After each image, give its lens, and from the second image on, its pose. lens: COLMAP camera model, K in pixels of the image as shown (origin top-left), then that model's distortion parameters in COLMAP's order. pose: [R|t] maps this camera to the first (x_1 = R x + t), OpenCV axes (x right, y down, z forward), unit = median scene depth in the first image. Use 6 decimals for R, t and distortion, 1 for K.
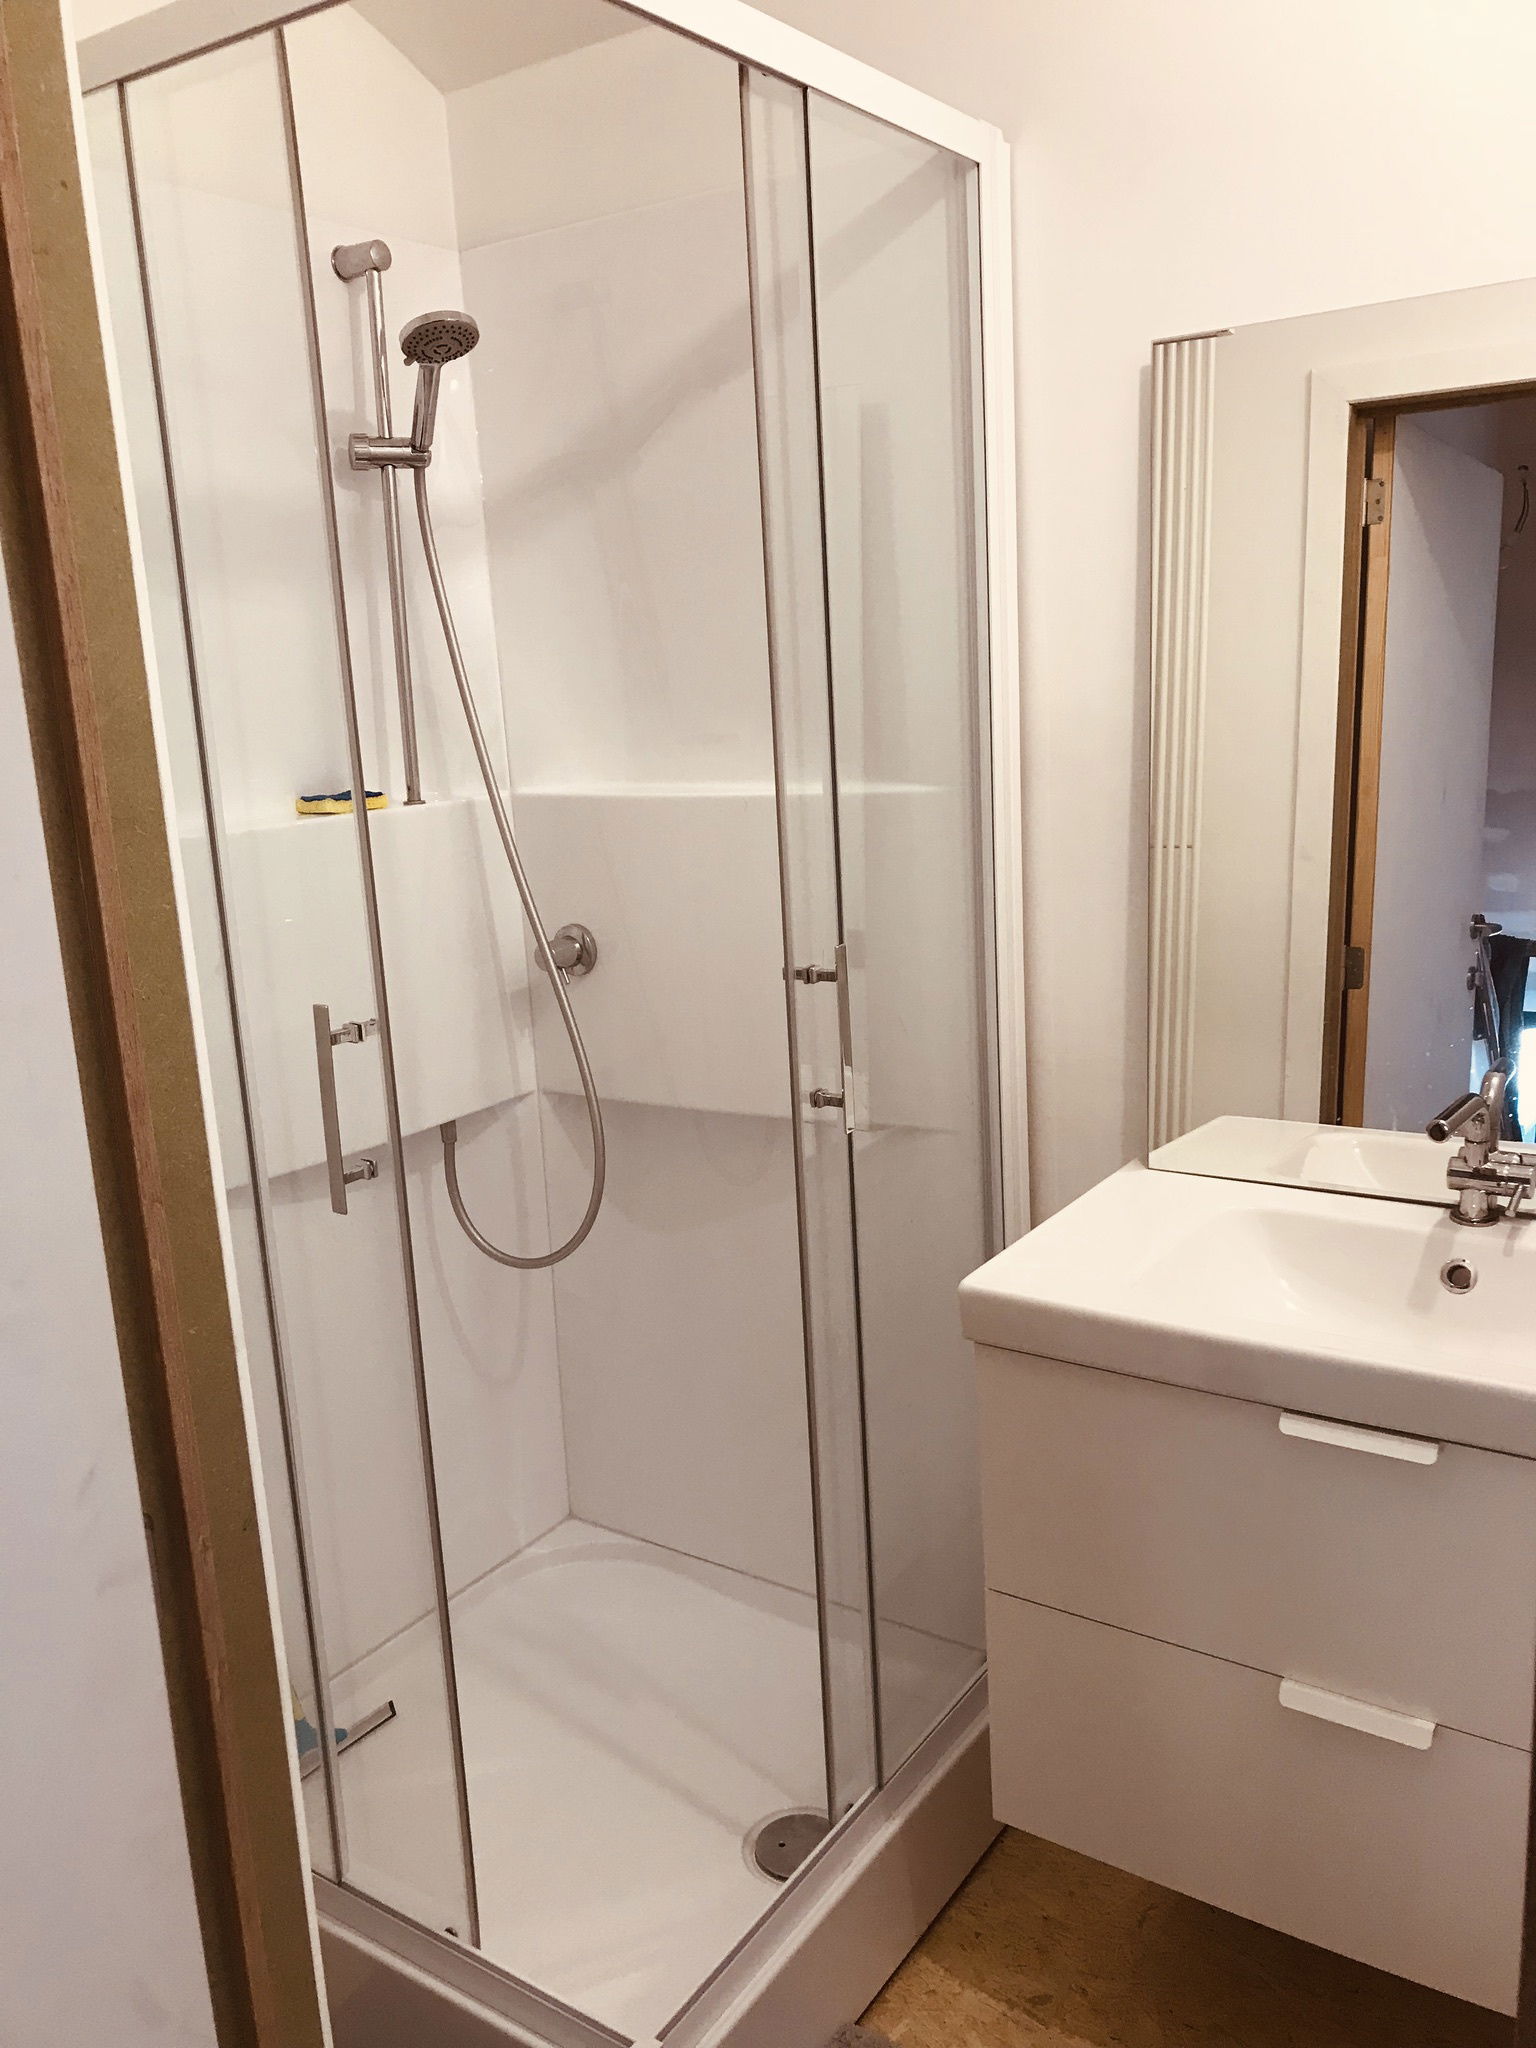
lens RADIAL K [[1675.5, 0, 766.2], [0, 1675.5, 1031.7], [0, 0, 1]] dist [0.001272, 0.009248]
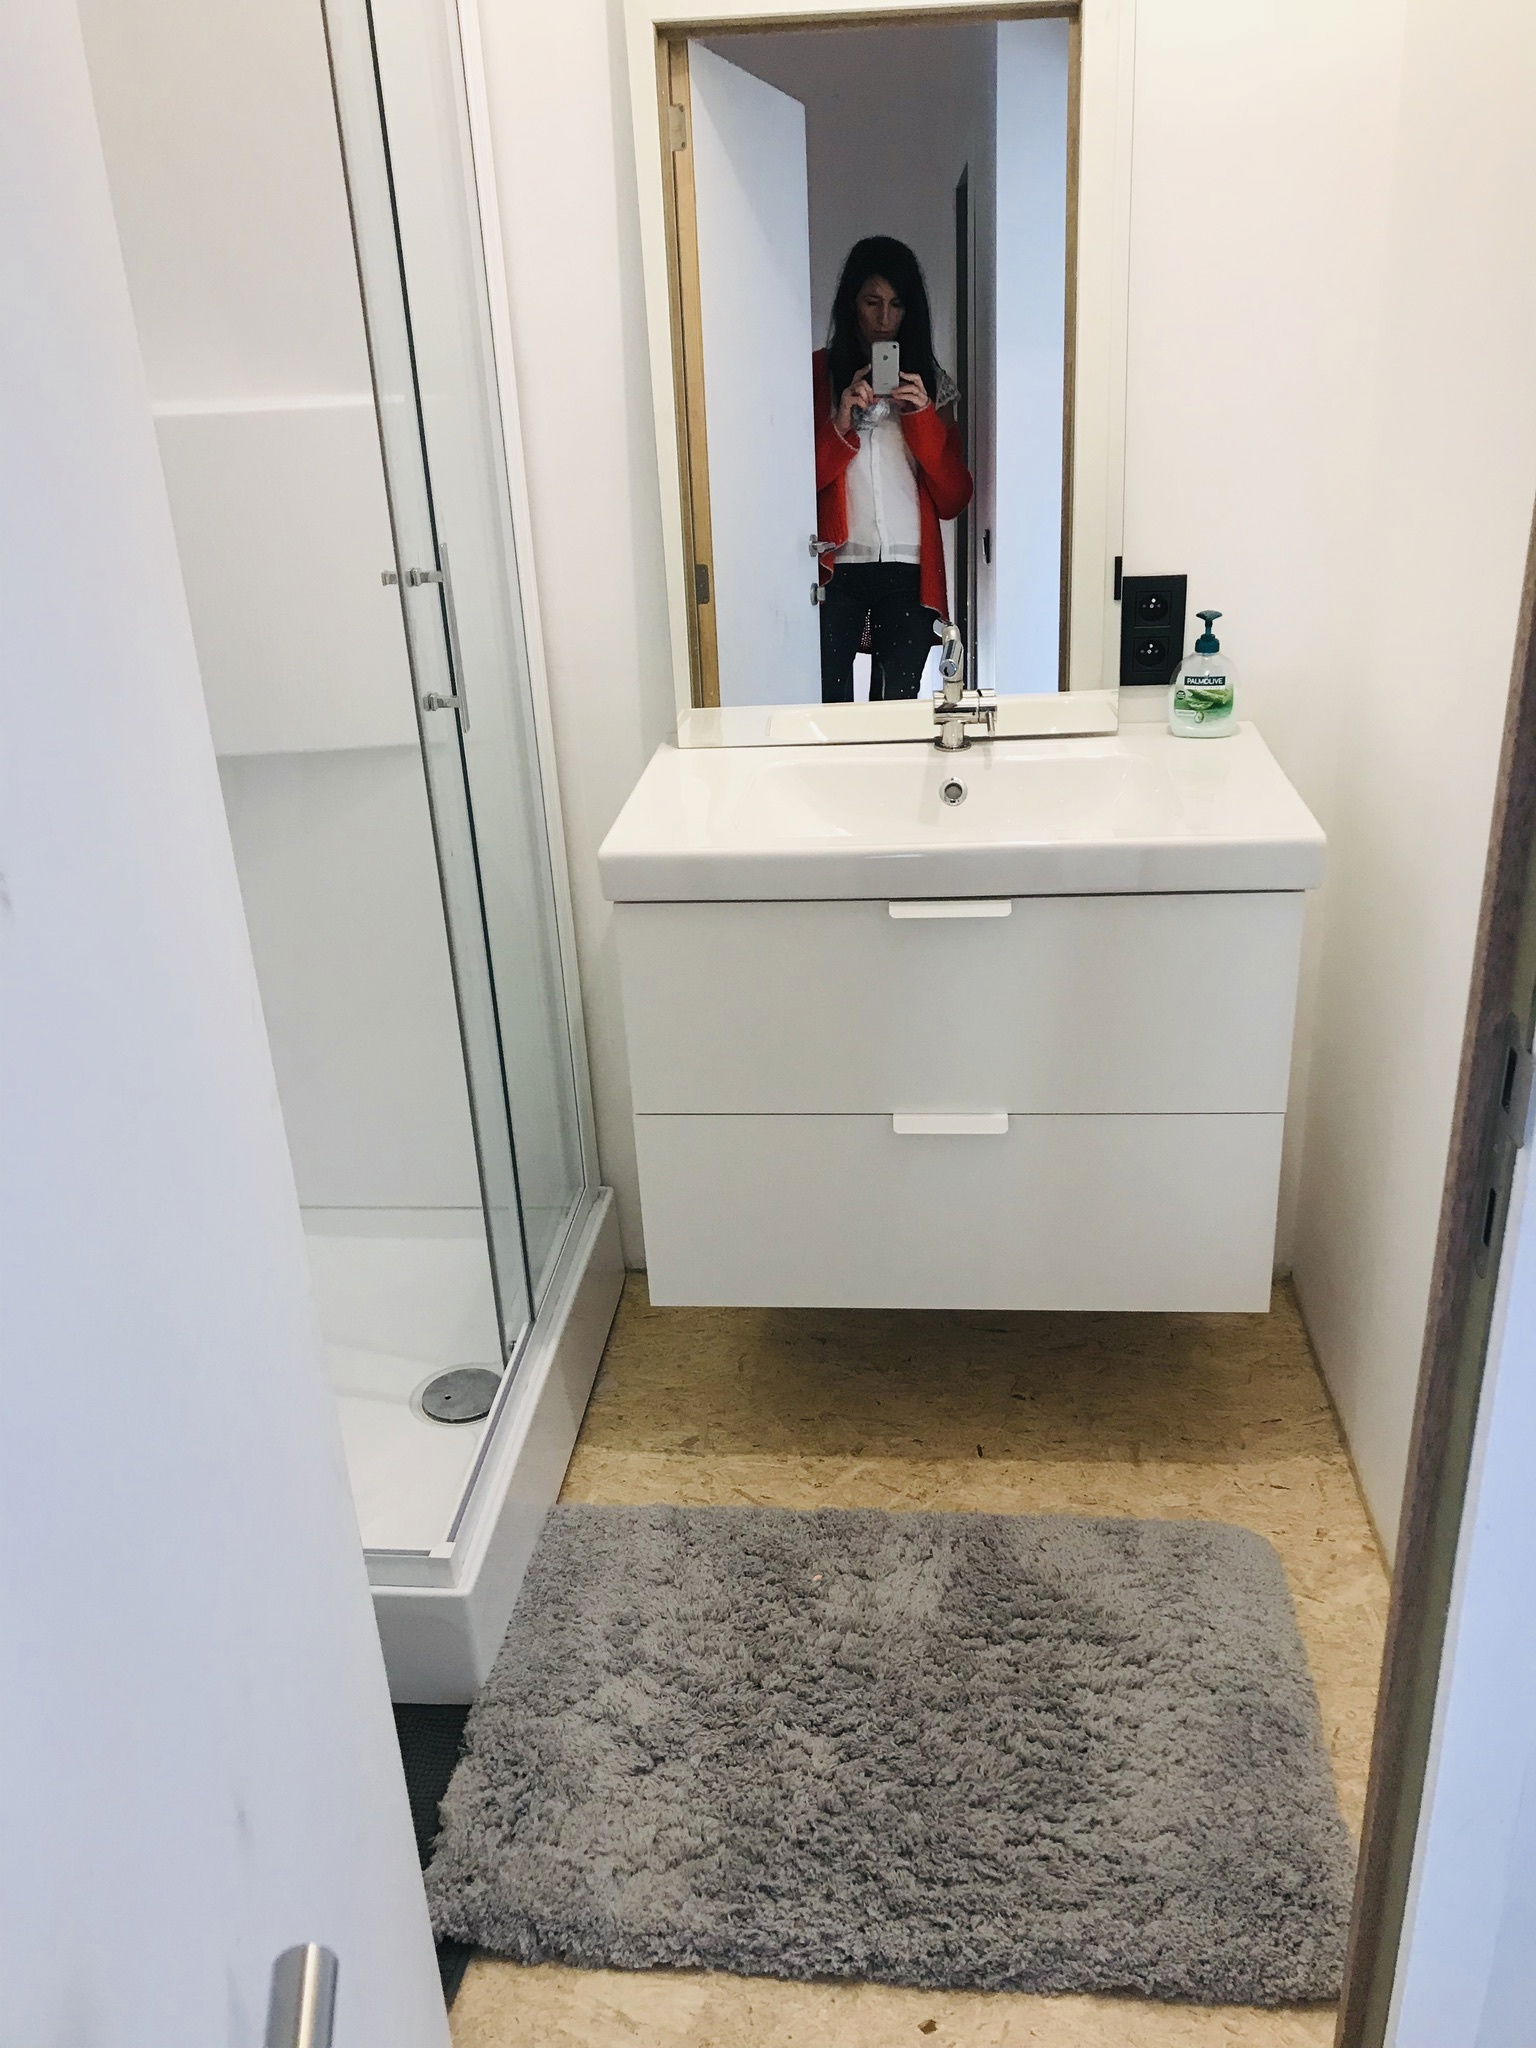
lens RADIAL K [[1675.5, 0, 774.0], [0, 1675.5, 1021.7], [0, 0, 1]] dist [0.001272, 0.009248]
pose [[0.880974, -0.192016, 0.432452, -0.274765], [0.110075, 0.972051, 0.207367, 0.037227], [-0.460184, -0.135083, 0.877487, -0.061211]]
